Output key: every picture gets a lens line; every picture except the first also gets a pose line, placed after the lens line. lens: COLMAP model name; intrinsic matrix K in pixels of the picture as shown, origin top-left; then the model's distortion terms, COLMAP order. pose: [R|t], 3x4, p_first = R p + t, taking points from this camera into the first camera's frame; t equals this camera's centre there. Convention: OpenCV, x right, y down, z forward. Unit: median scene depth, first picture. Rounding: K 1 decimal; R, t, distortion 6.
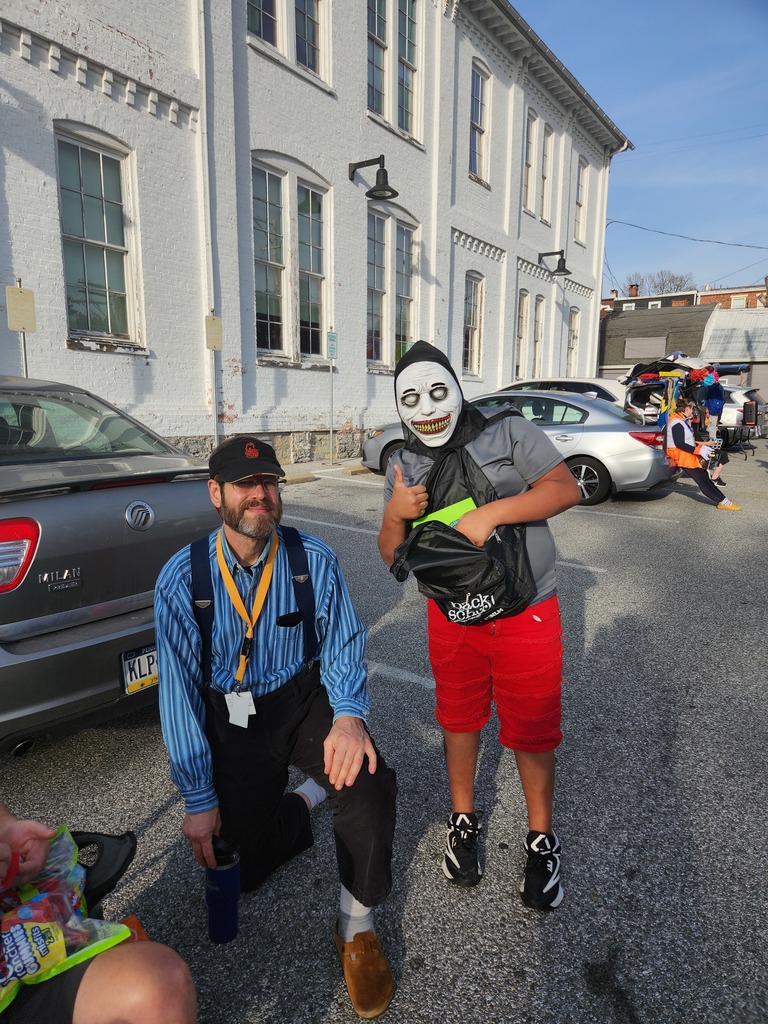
lens RADIAL K [[673.3, 0, 384.5], [0, 673.3, 516.1], [0, 0, 1]] dist [0.004849, -0.000184]
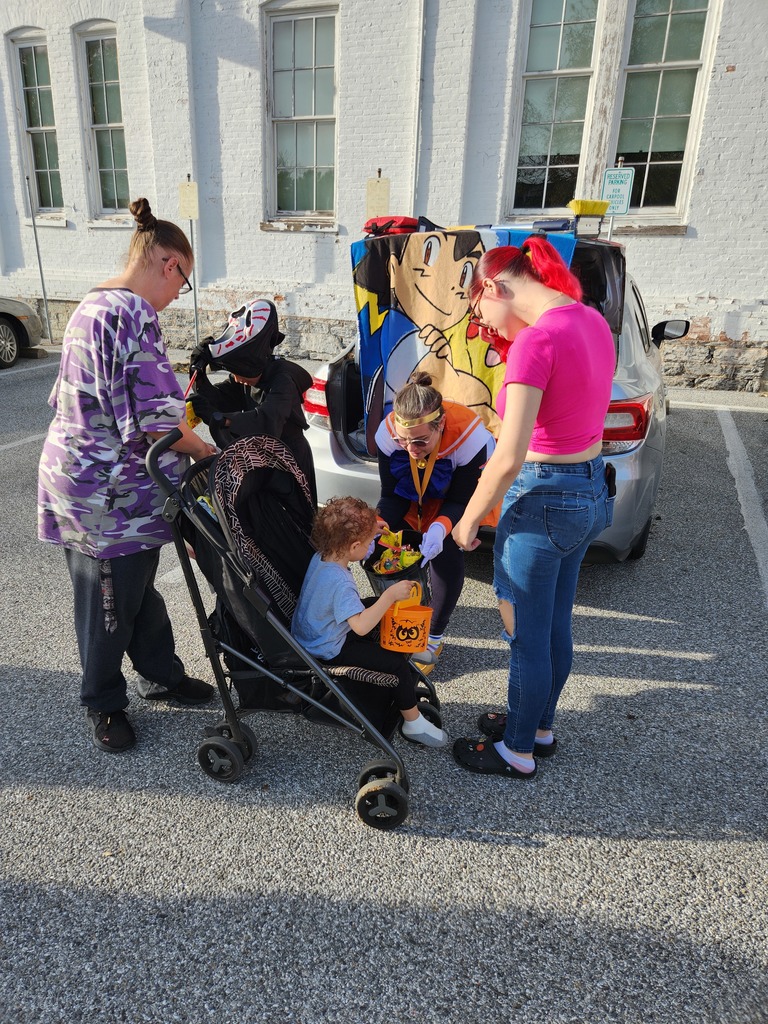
lens RADIAL K [[673.3, 0, 383.1], [0, 673.3, 512.3], [0, 0, 1]] dist [0.004849, -0.000184]
pose [[0.231324, 0.293991, -0.927394, 0.708898], [-0.190656, 0.948464, 0.253114, -0.122072], [0.954012, 0.118262, 0.275453, 0.896395]]
